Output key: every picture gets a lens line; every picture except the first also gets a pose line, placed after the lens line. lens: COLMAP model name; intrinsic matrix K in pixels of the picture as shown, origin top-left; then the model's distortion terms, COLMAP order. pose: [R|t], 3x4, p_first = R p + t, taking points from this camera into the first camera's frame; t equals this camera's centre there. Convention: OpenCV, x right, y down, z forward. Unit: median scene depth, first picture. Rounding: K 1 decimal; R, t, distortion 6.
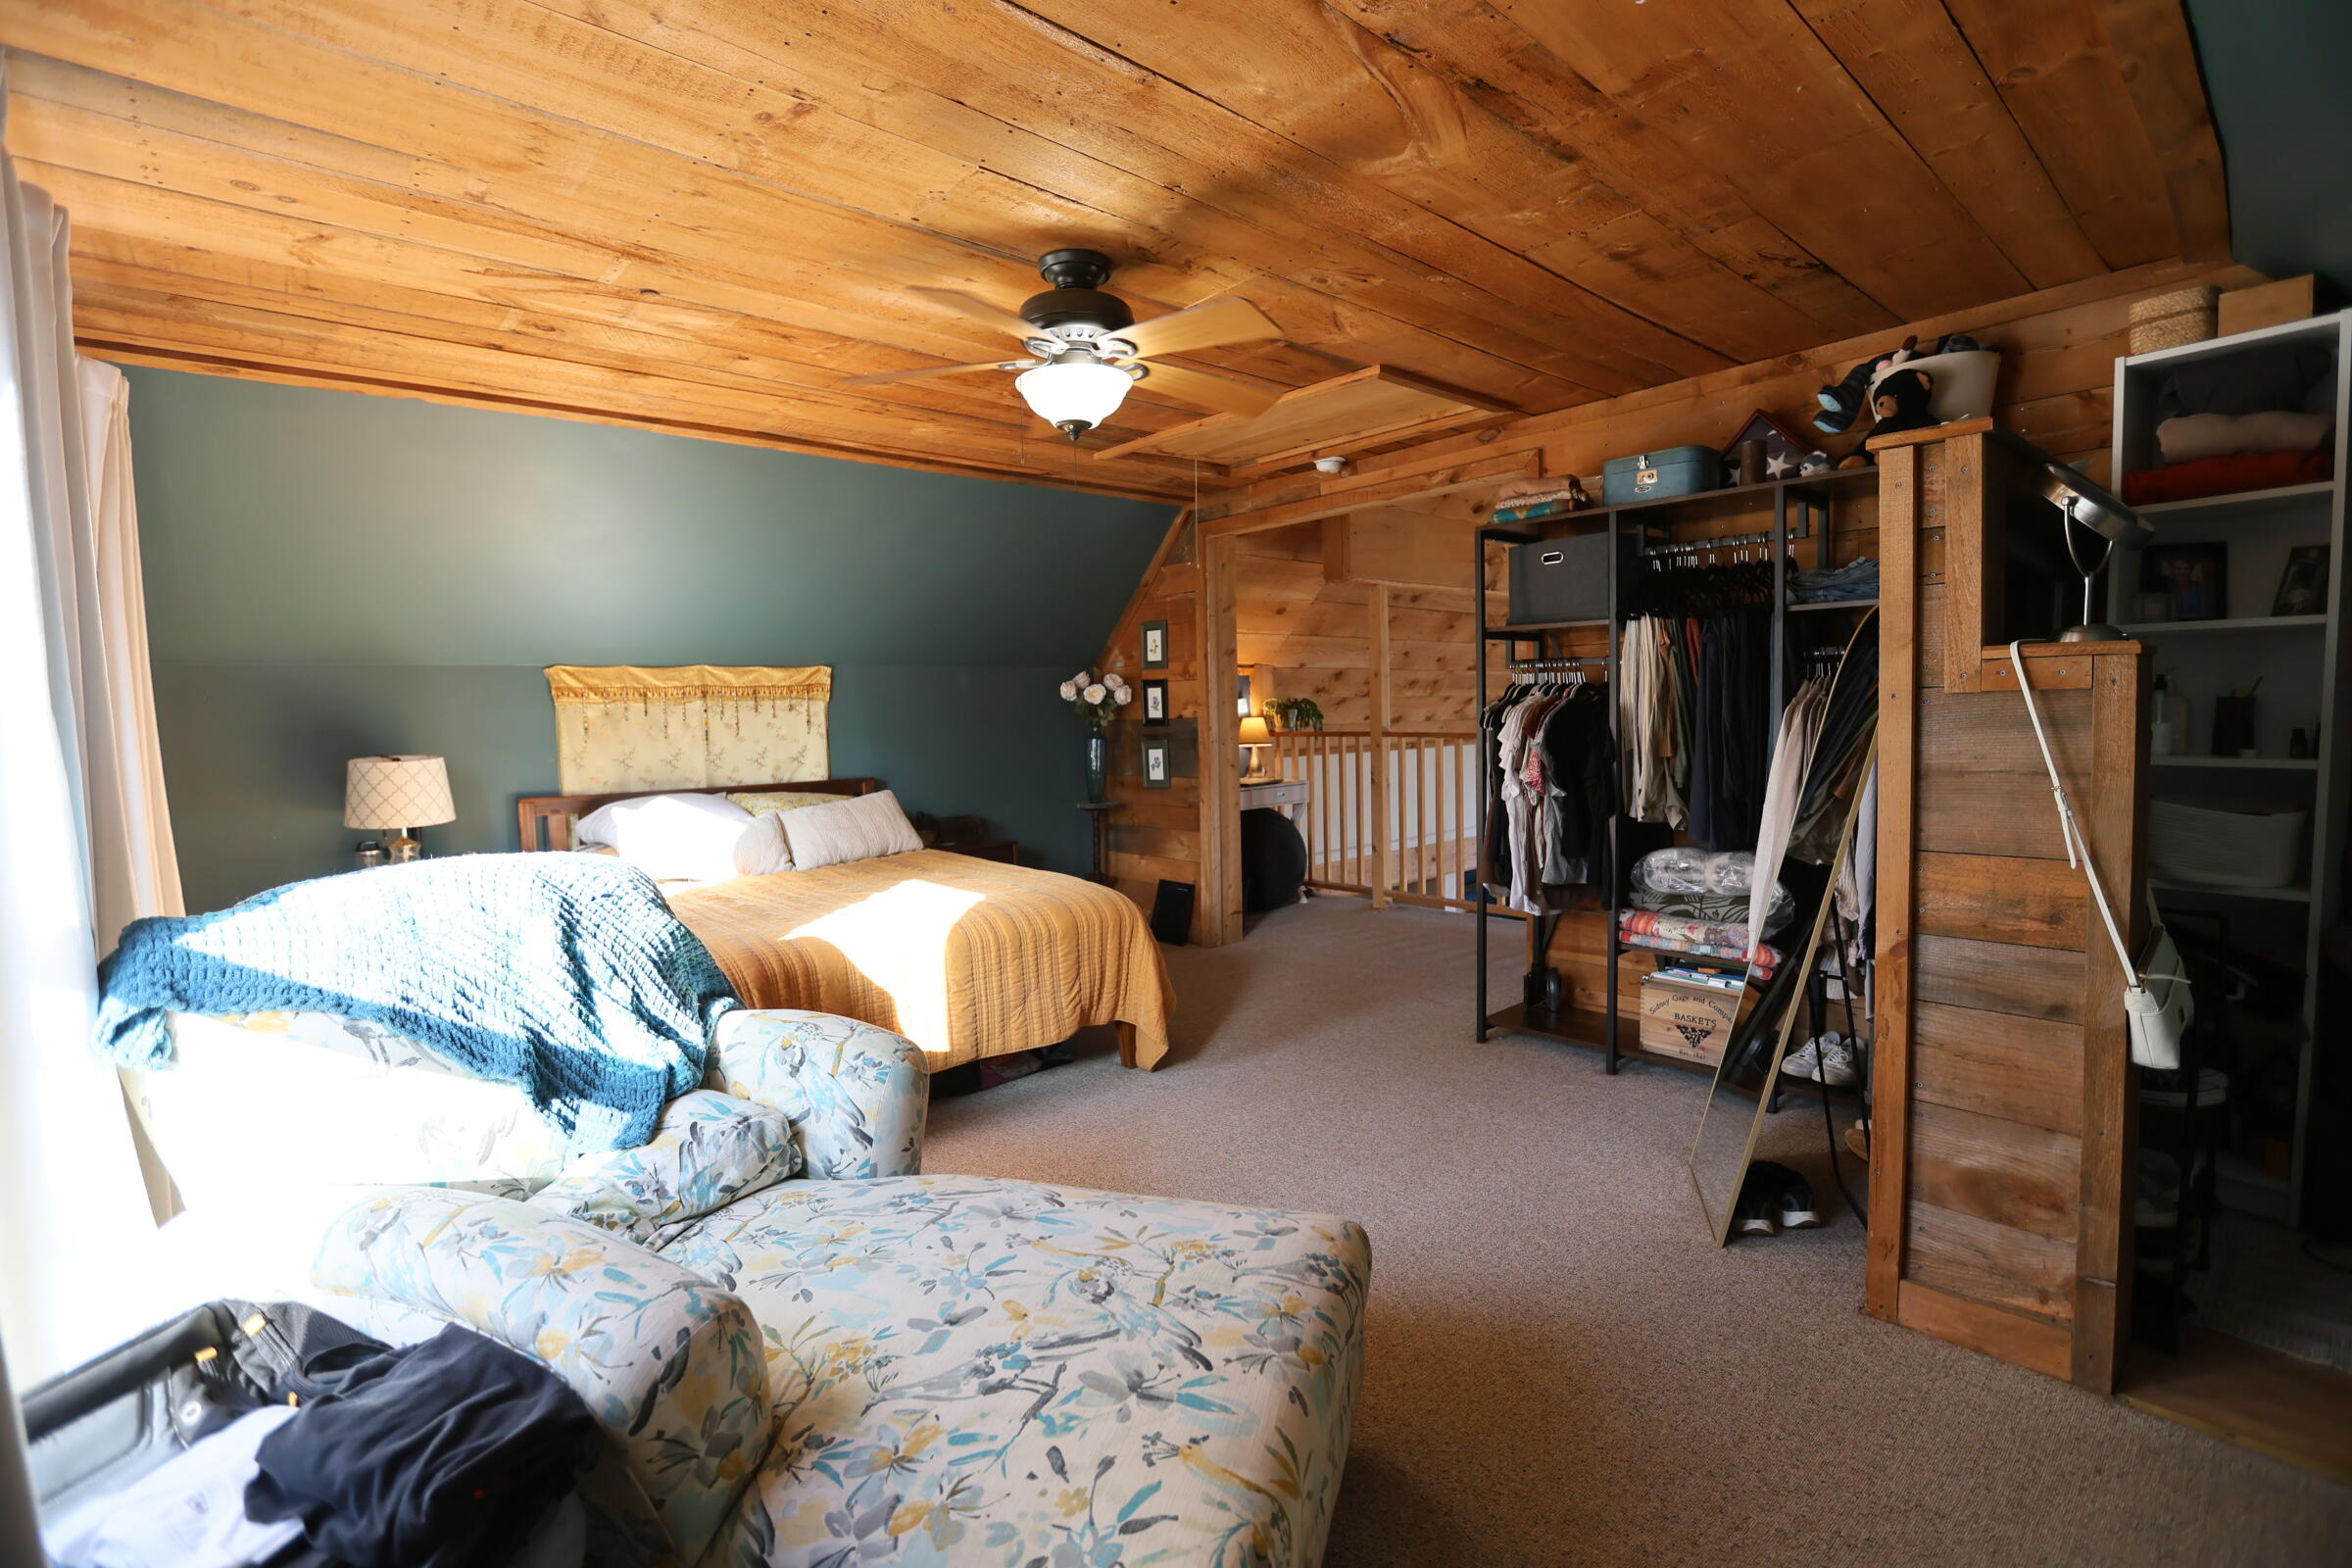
lens RADIAL K [[1090.8, 0, 1172.8], [0, 1090.8, 789.5], [0, 0, 1]] dist [-0.018046, 0.000923]
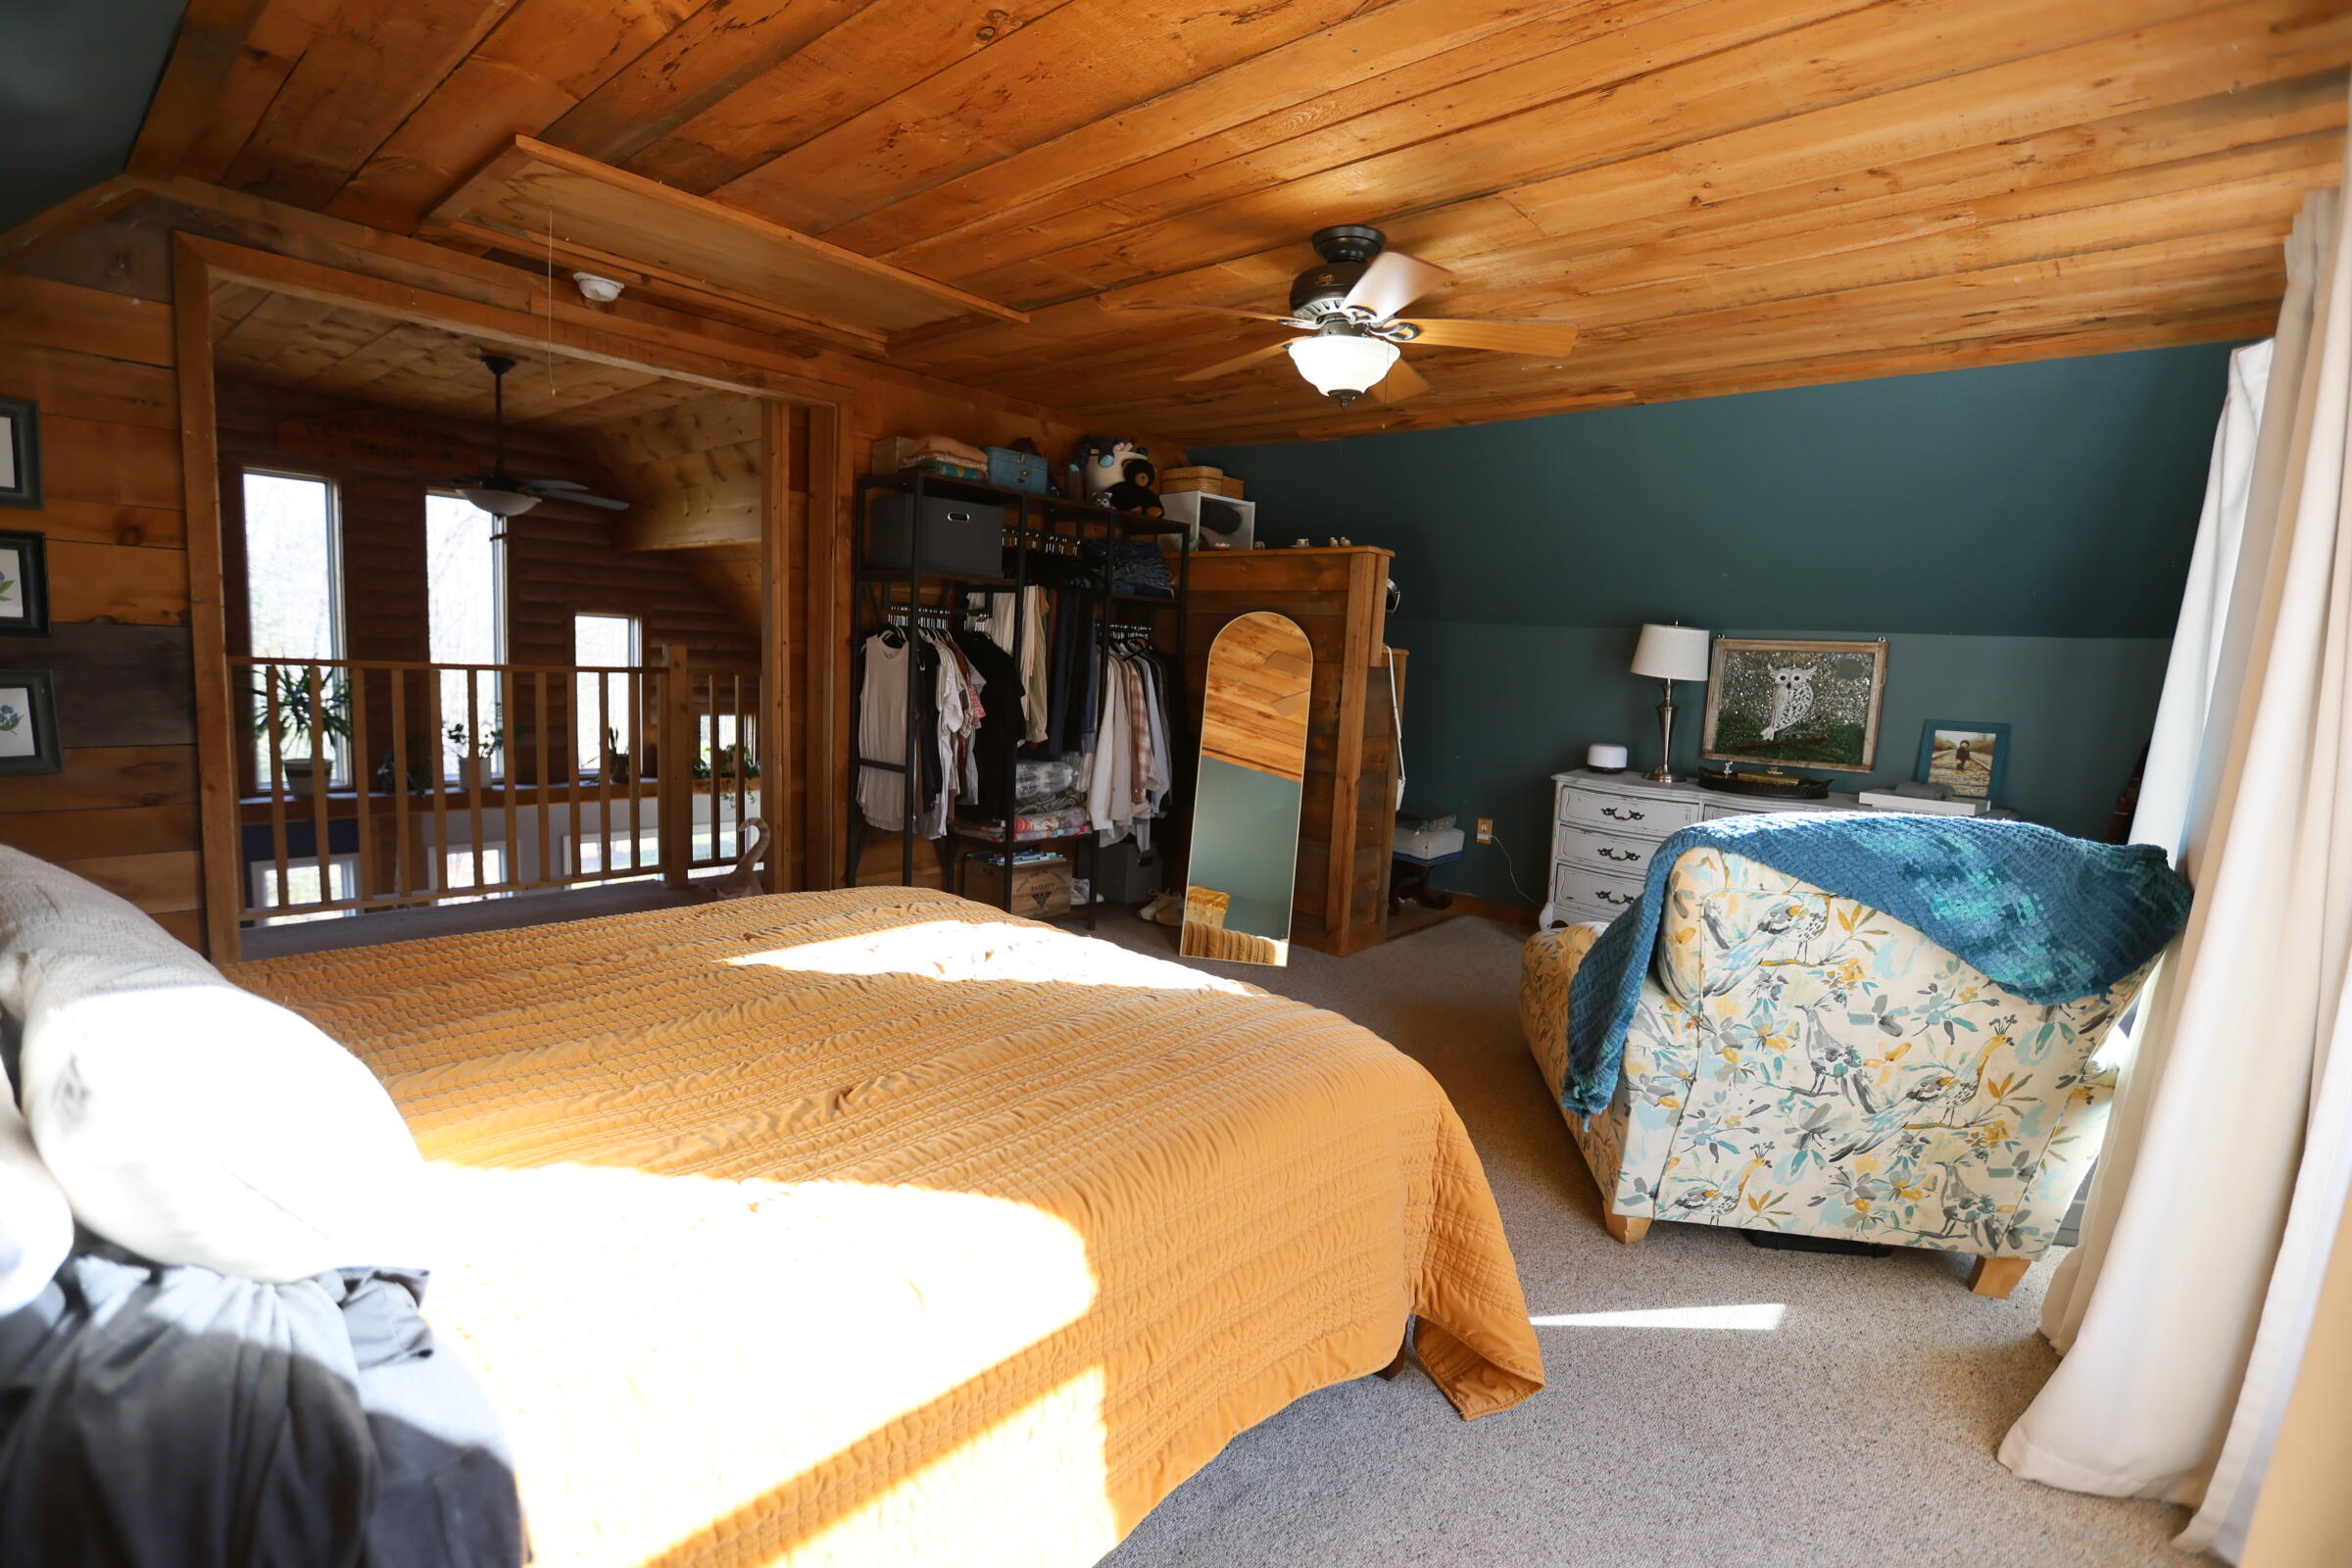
lens RADIAL K [[1090.8, 0, 1168.7], [0, 1090.8, 796.3], [0, 0, 1]] dist [-0.018046, 0.000923]
pose [[-0.119337, -0.103117, 0.987485, -0.867008], [0.023201, 0.994031, 0.106604, -0.043122], [-0.992583, 0.035632, -0.116232, 0.977880]]
